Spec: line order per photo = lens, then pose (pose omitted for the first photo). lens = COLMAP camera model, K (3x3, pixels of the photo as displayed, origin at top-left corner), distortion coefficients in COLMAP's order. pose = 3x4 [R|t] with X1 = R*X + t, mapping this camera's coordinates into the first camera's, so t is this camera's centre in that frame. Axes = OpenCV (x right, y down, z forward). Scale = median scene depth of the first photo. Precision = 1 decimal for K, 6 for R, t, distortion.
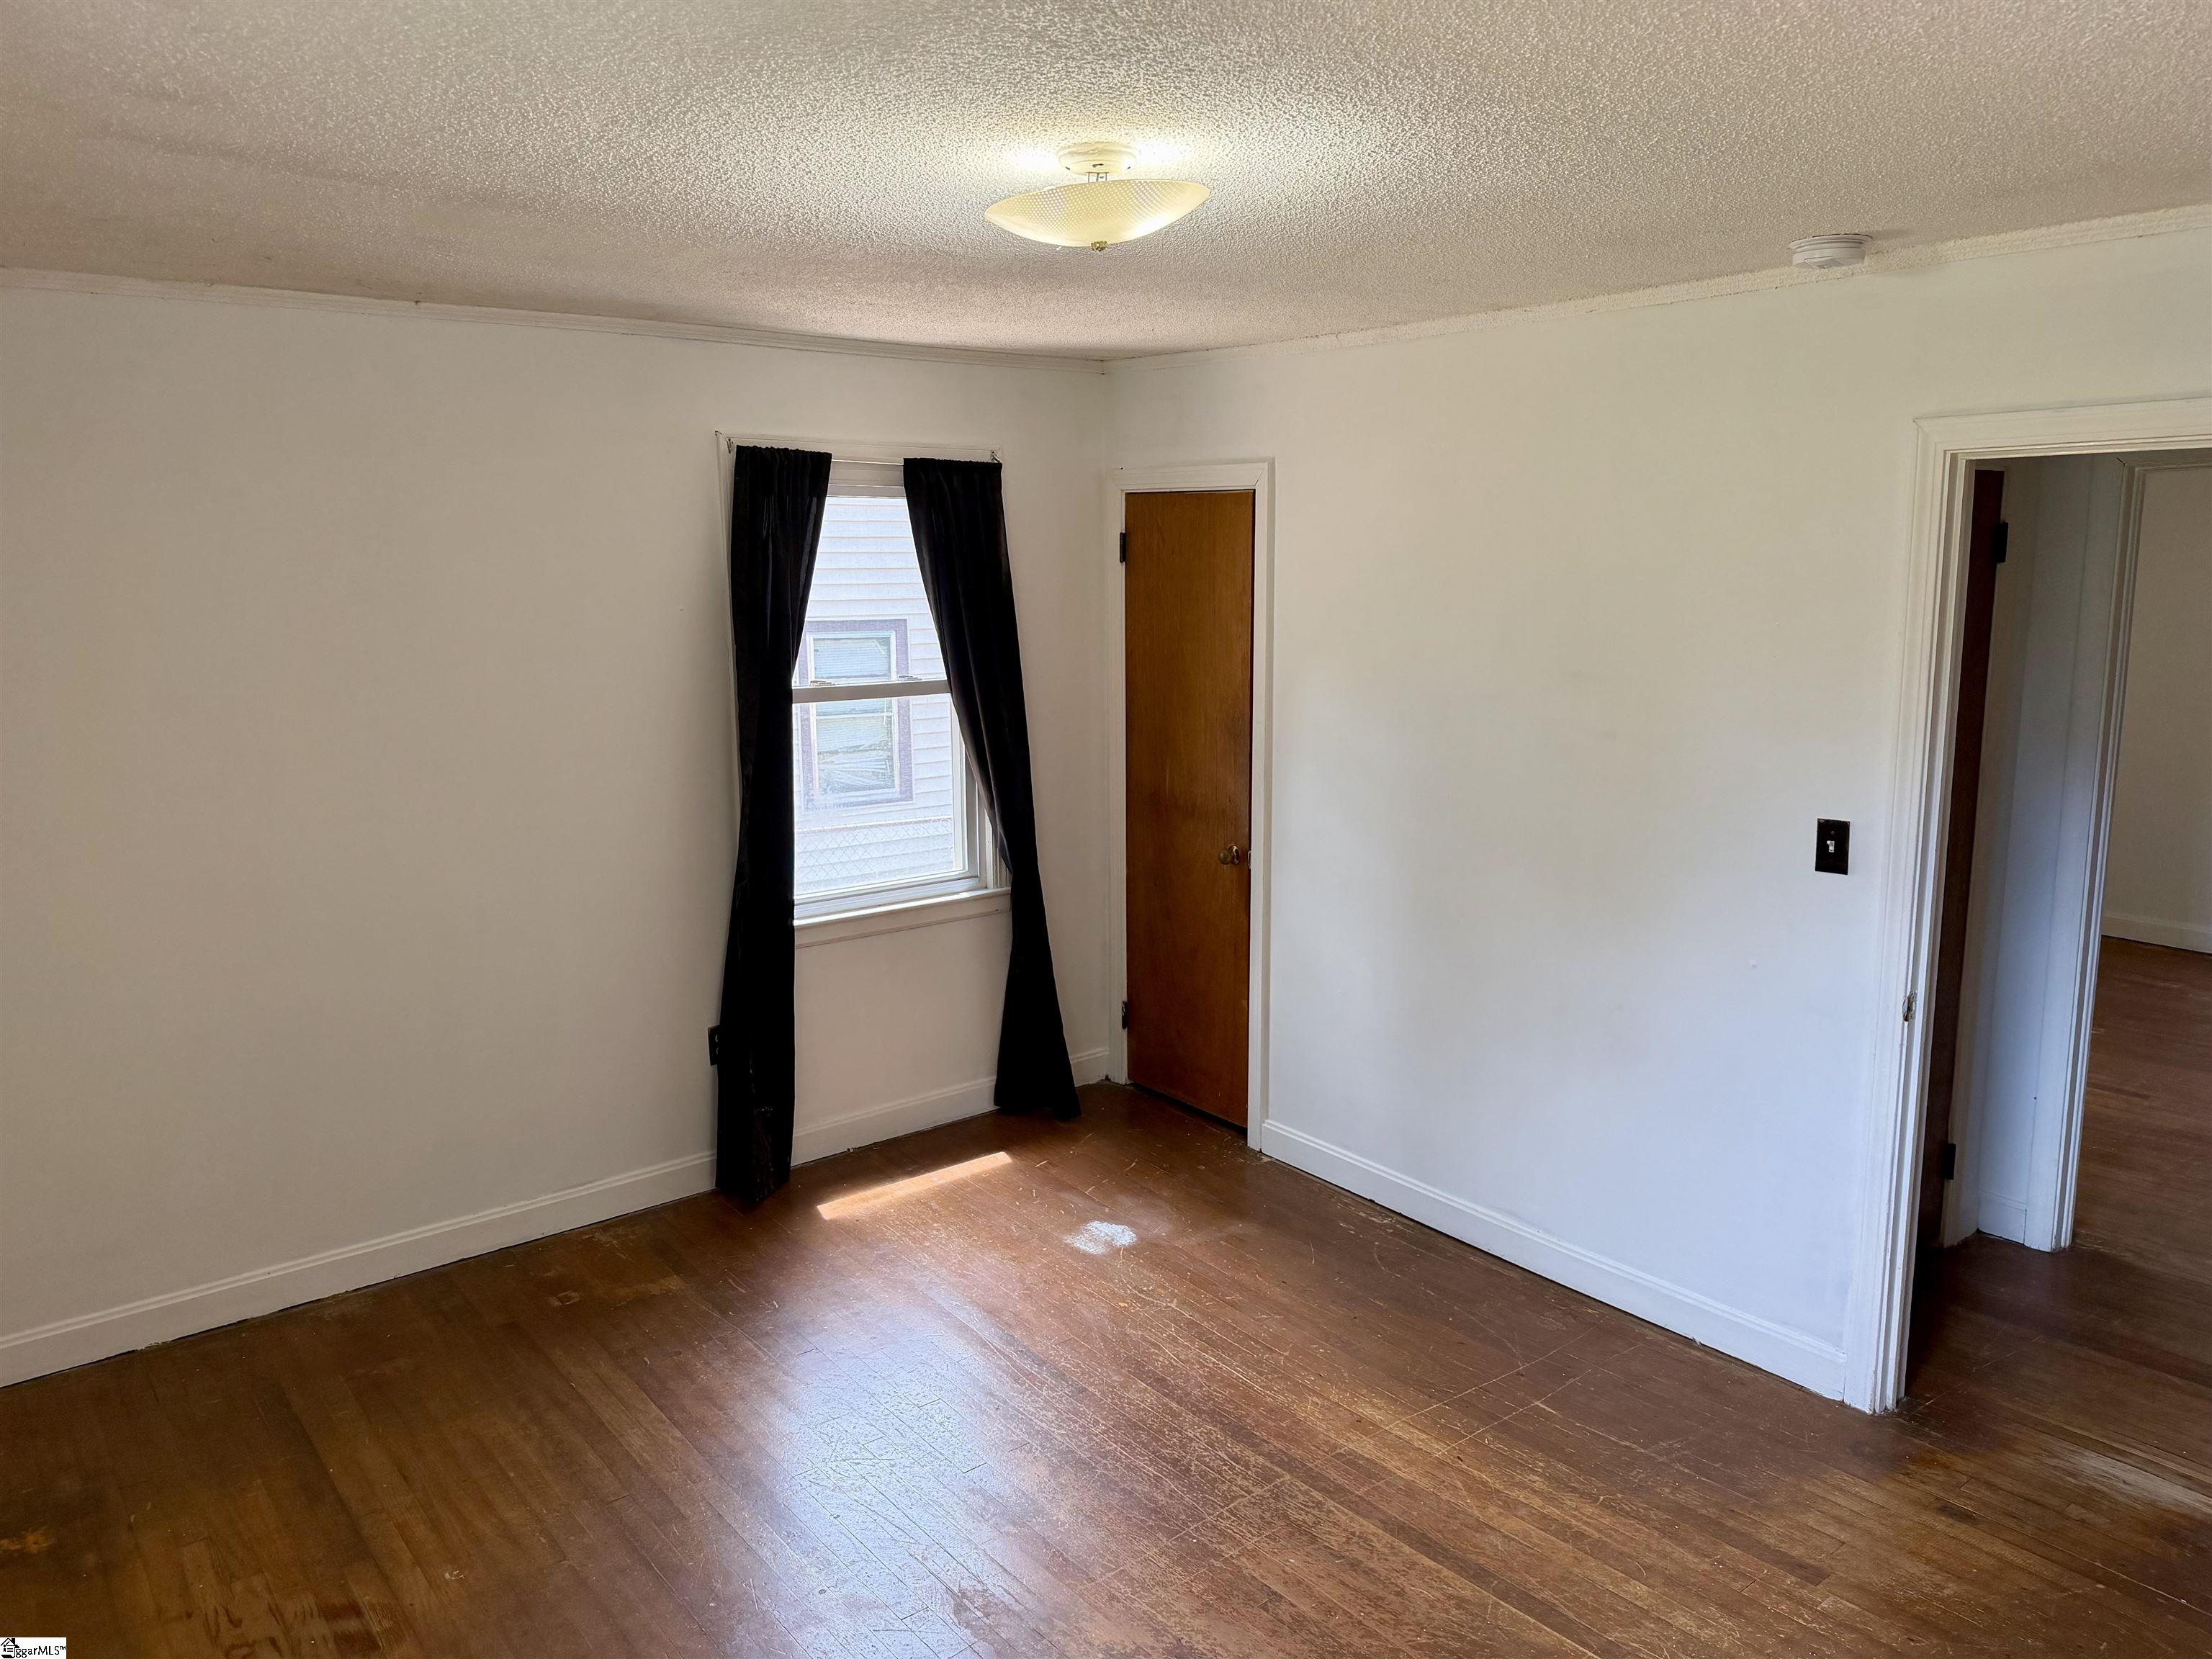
lens RADIAL K [[1589.4, 0, 1099.2], [0, 1589.4, 826.5], [0, 0, 1]] dist [0.024447, -0.004705]
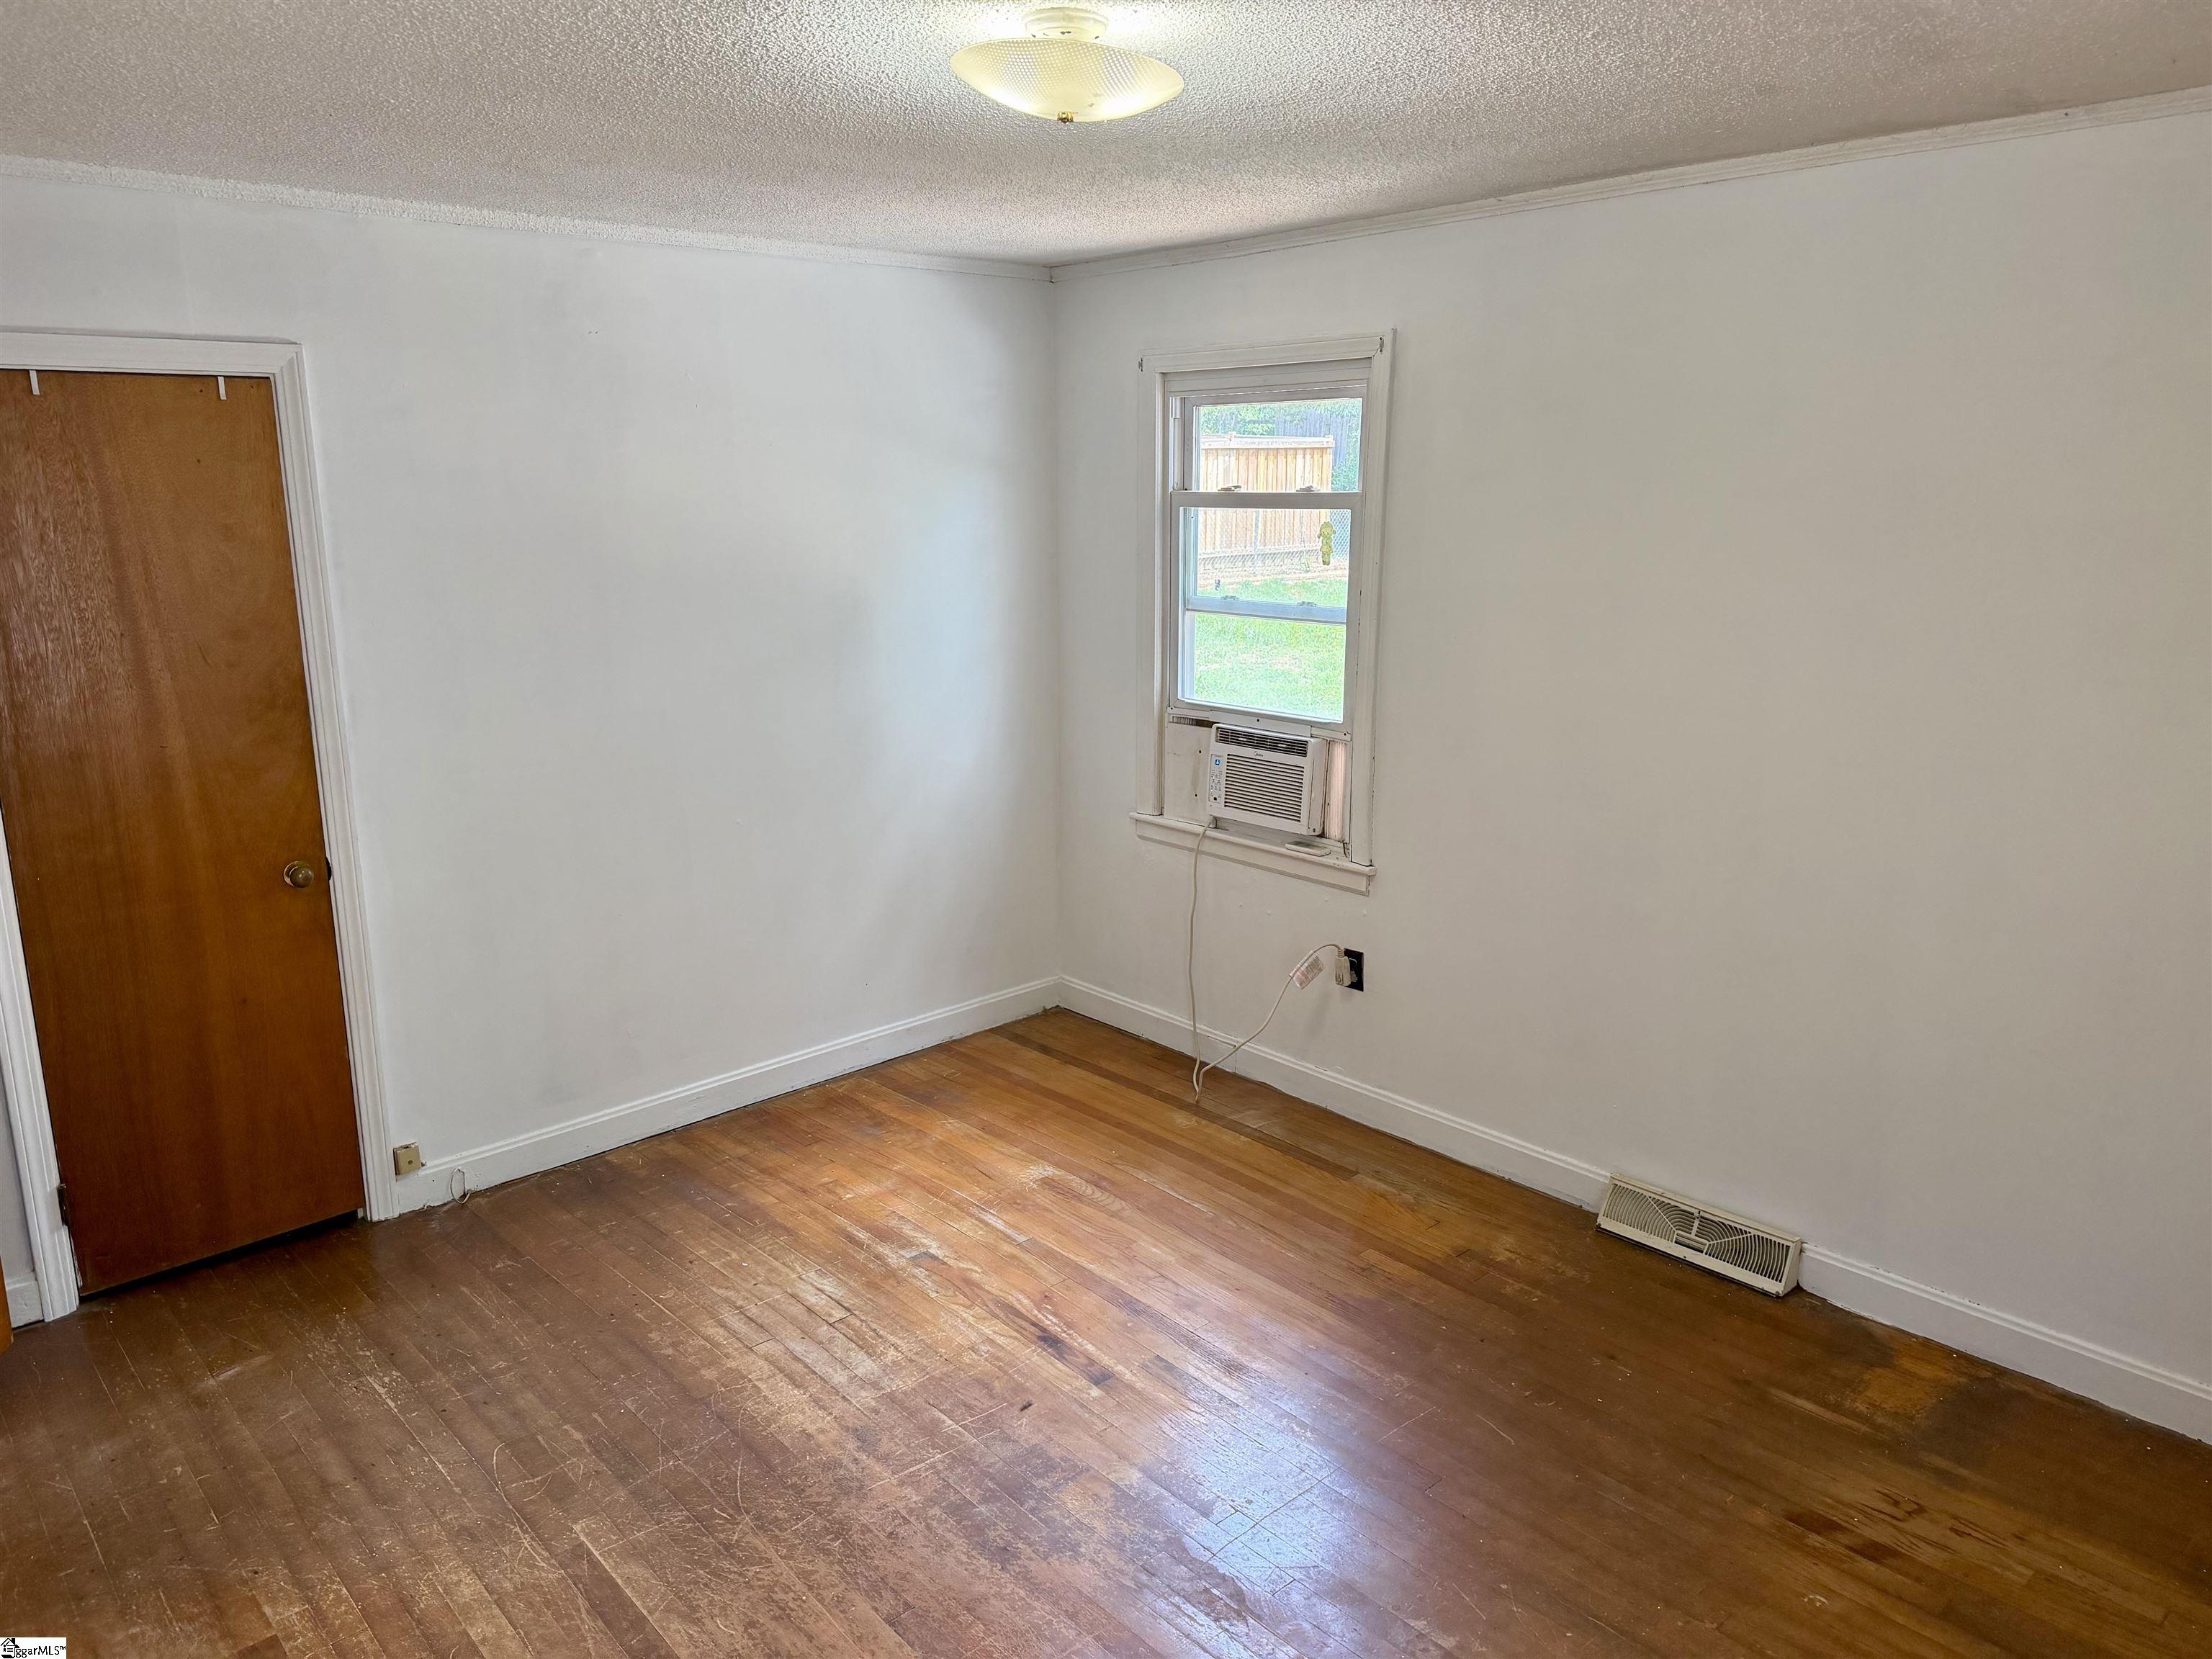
lens RADIAL K [[1589.4, 0, 1099.2], [0, 1589.4, 826.5], [0, 0, 1]] dist [0.024447, -0.004705]
pose [[-0.998450, 0.020986, -0.051545, 0.030890], [-0.000716, 0.921257, 0.388953, -0.277232], [0.055649, 0.388387, -0.919815, 1.653275]]
